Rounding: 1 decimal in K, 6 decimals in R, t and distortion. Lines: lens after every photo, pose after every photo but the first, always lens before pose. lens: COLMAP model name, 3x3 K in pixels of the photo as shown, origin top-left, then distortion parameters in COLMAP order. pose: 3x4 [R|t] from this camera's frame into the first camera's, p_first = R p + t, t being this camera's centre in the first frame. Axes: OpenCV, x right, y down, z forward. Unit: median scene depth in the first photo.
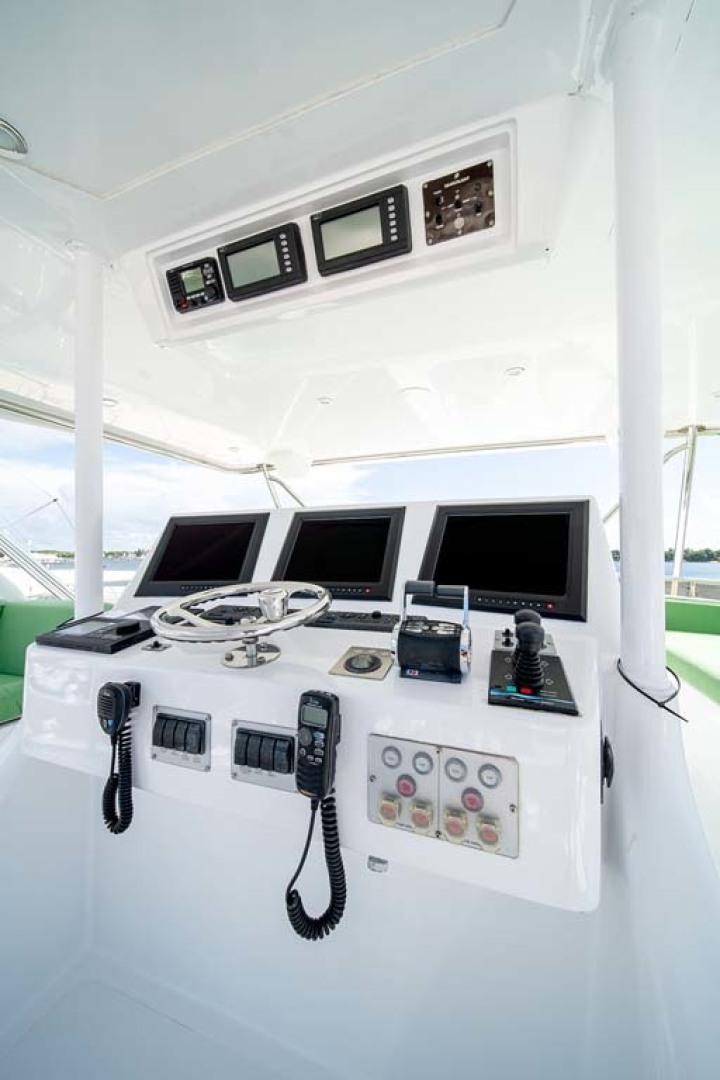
lens RADIAL K [[381.3, 0, 360.1], [0, 381.3, 546.8], [0, 0, 1]] dist [-0.001521, -0.000219]
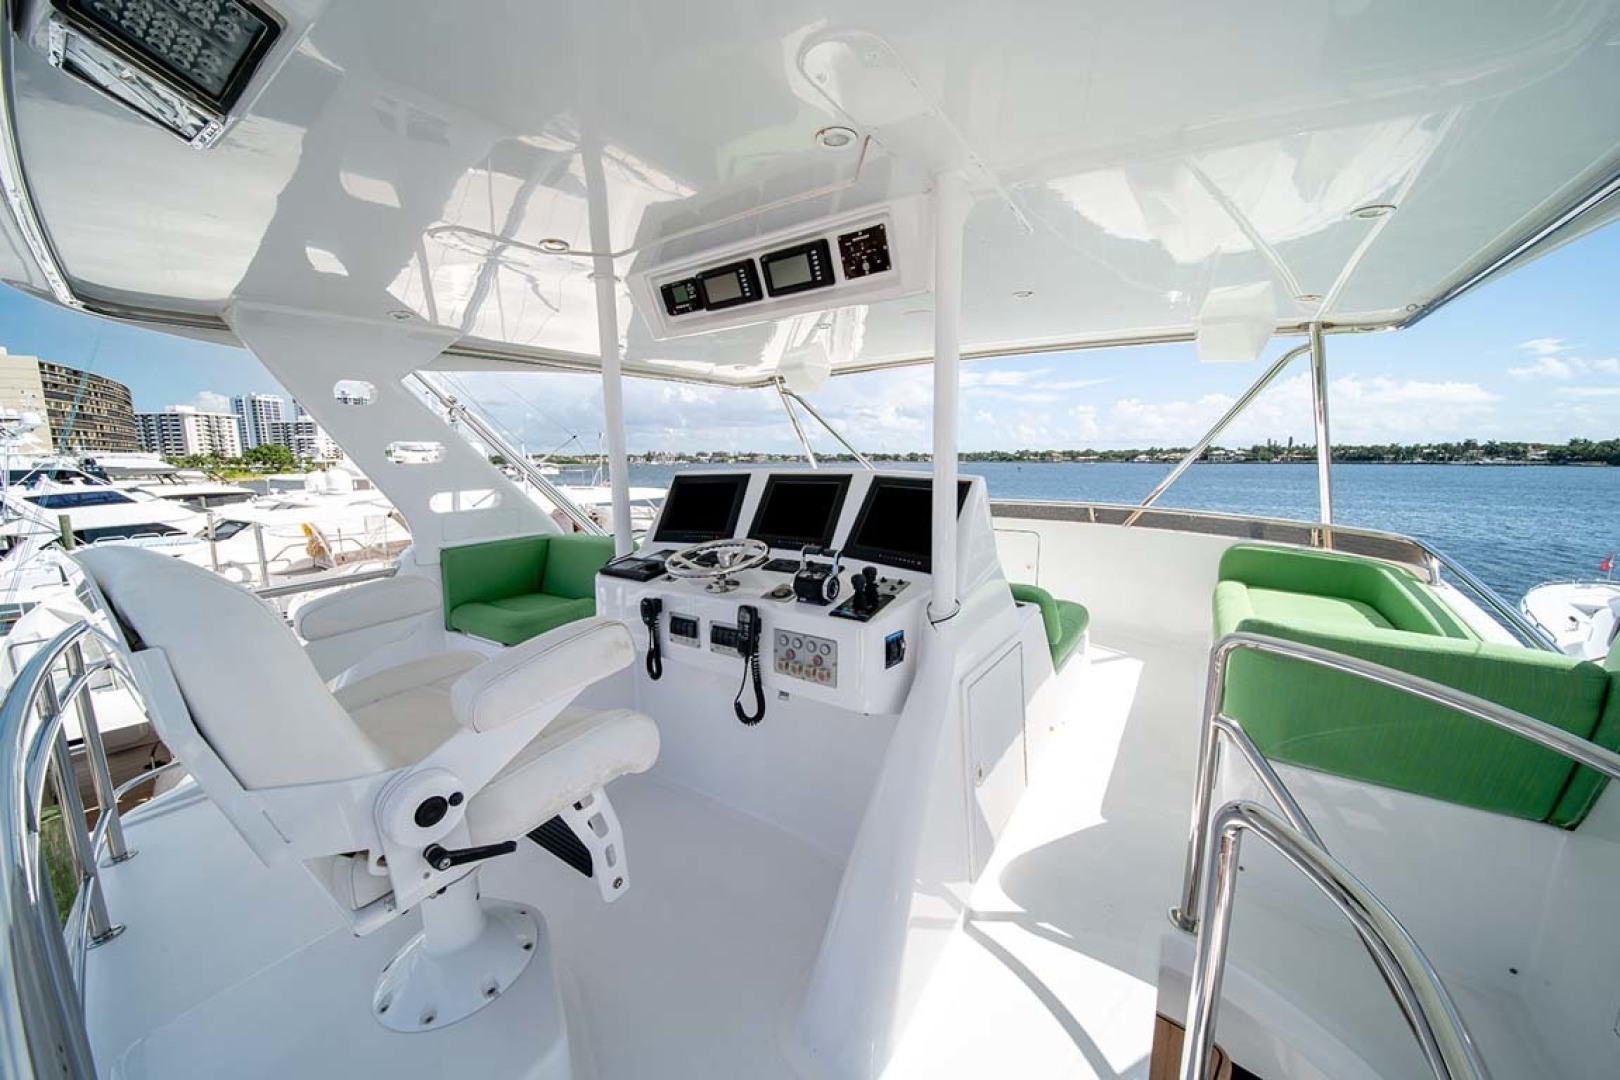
lens RADIAL K [[603.7, 0, 819.9], [0, 603.7, 542.0], [0, 0, 1]] dist [-0.000196, -0.000096]
pose [[0.969240, 0.029981, -0.244283, 0.743981], [0.013430, 0.984631, 0.174129, -0.345762], [0.245749, -0.172054, 0.953942, -1.327965]]
